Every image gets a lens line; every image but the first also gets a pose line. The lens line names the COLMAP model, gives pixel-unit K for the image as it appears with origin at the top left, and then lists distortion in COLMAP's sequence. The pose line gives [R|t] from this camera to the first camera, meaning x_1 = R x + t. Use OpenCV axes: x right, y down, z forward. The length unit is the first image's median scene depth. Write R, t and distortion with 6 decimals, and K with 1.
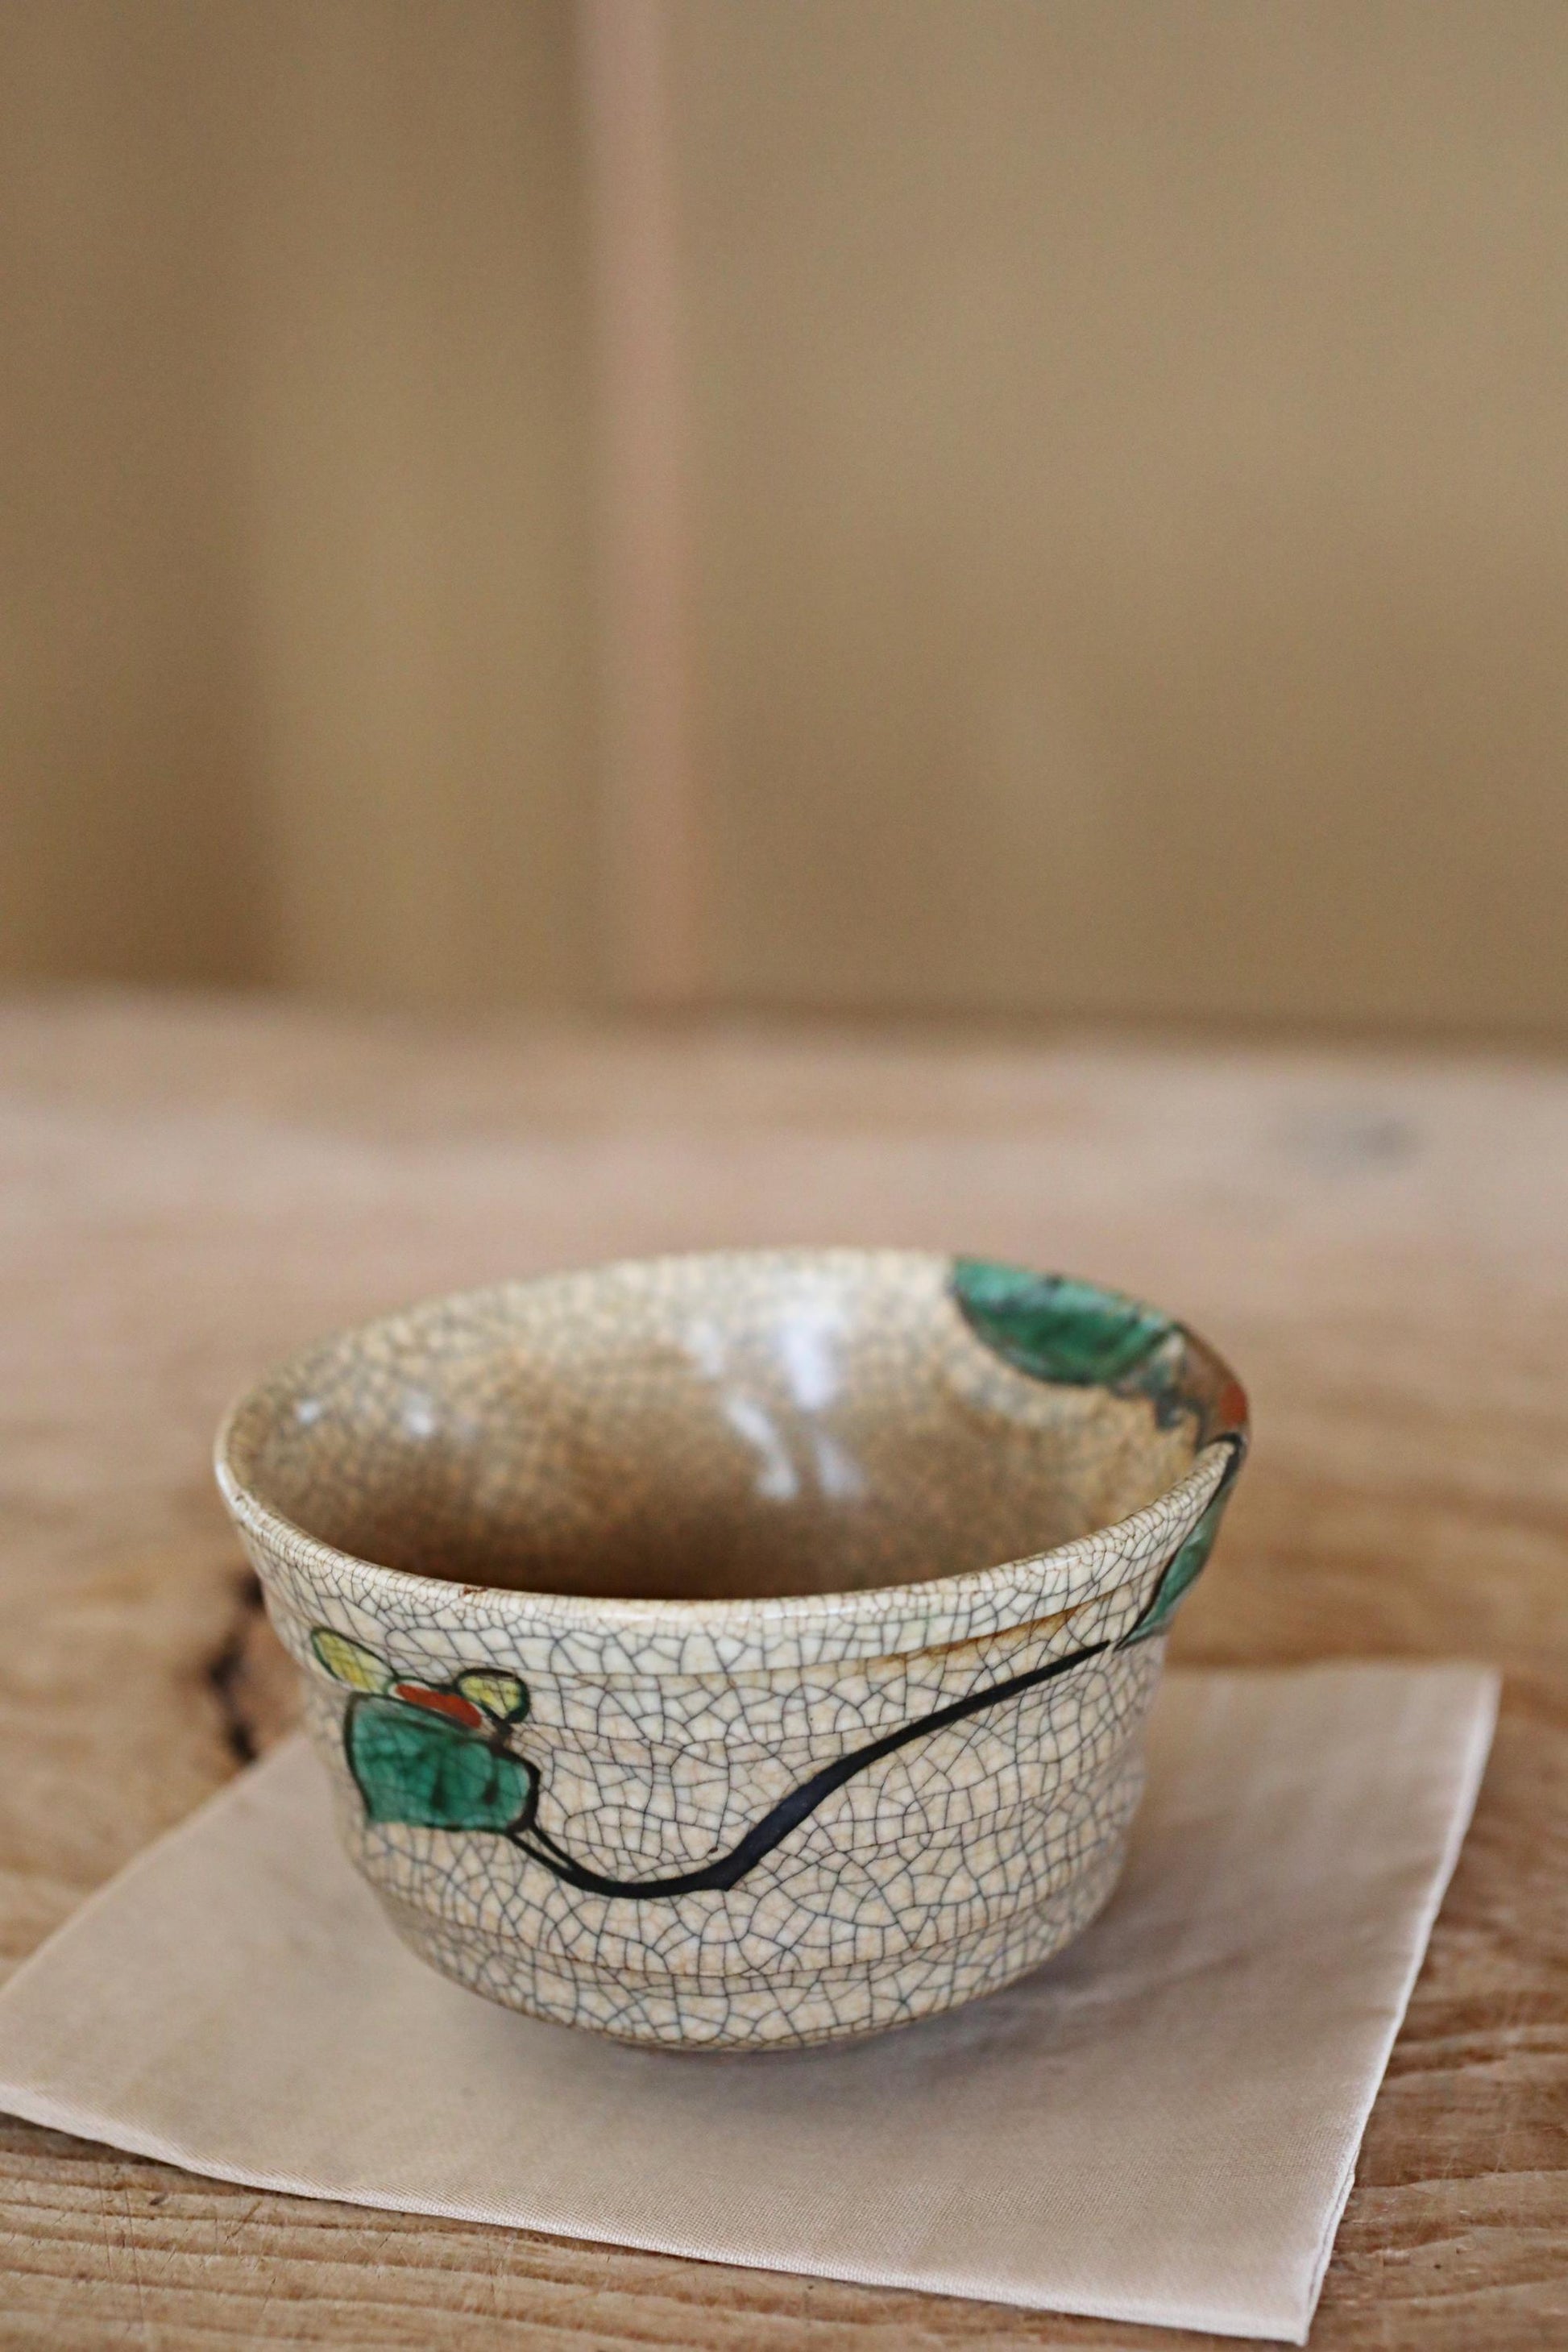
lens RADIAL K [[3700.2, 0, 784.0], [0, 3700.2, 1176.0], [0, 0, 1]] dist [-0.003944, 0.022519]
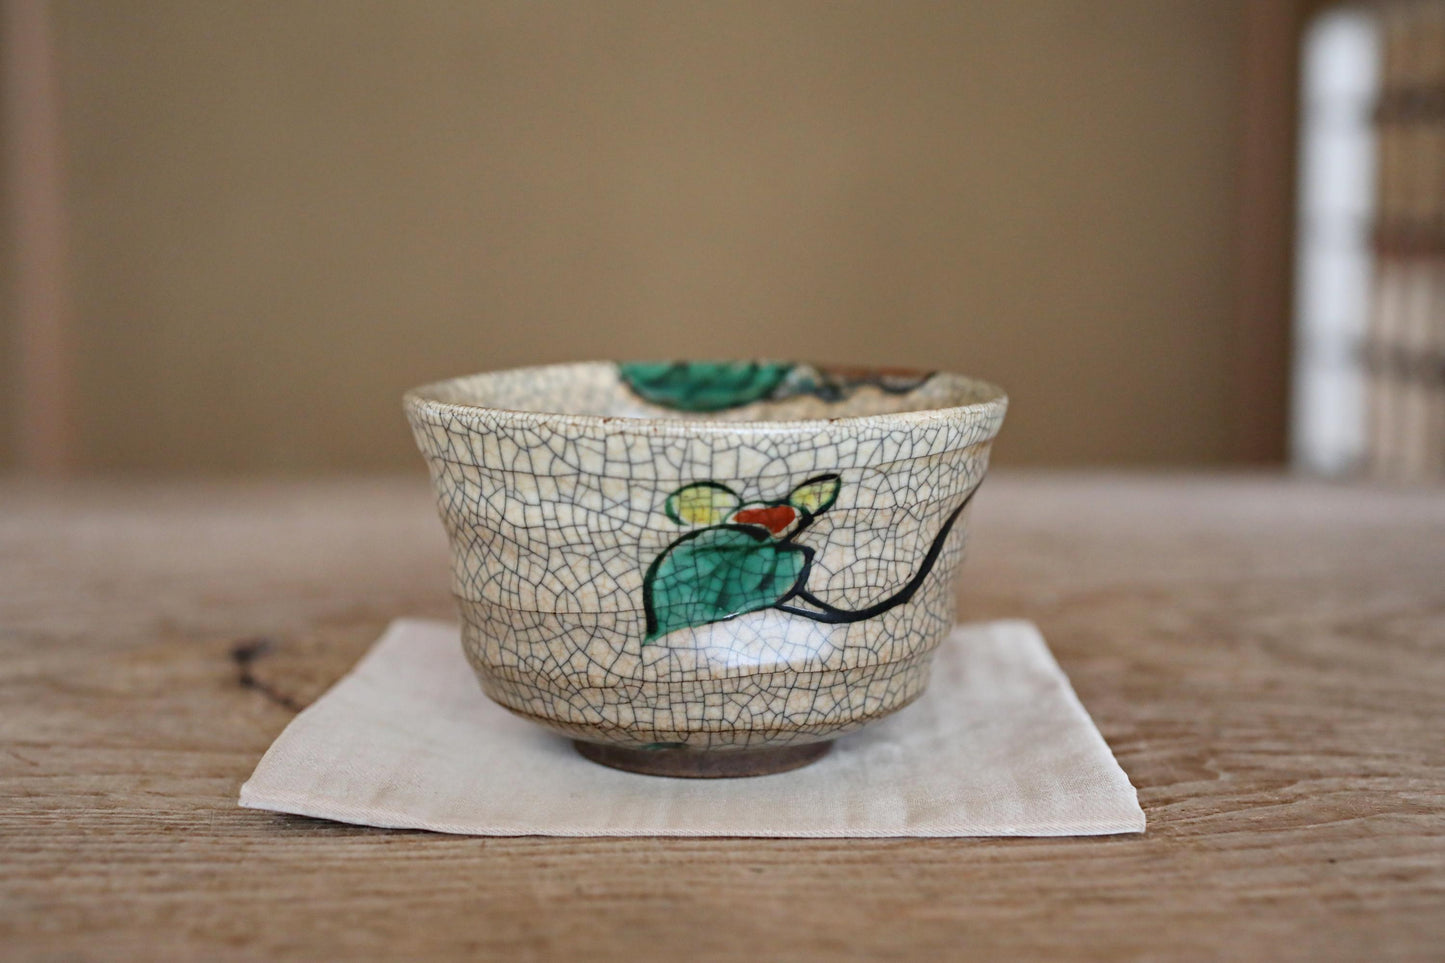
lens RADIAL K [[2273.3, 0, 698.5], [0, 2273.3, 477.6], [0, 0, 1]] dist [-0.003944, 0.022519]
pose [[0.654449, -0.069220, 0.752931, -0.866376], [0.200784, 0.975959, -0.084797, 0.204480], [-0.728960, 0.206672, 0.652613, 0.362968]]
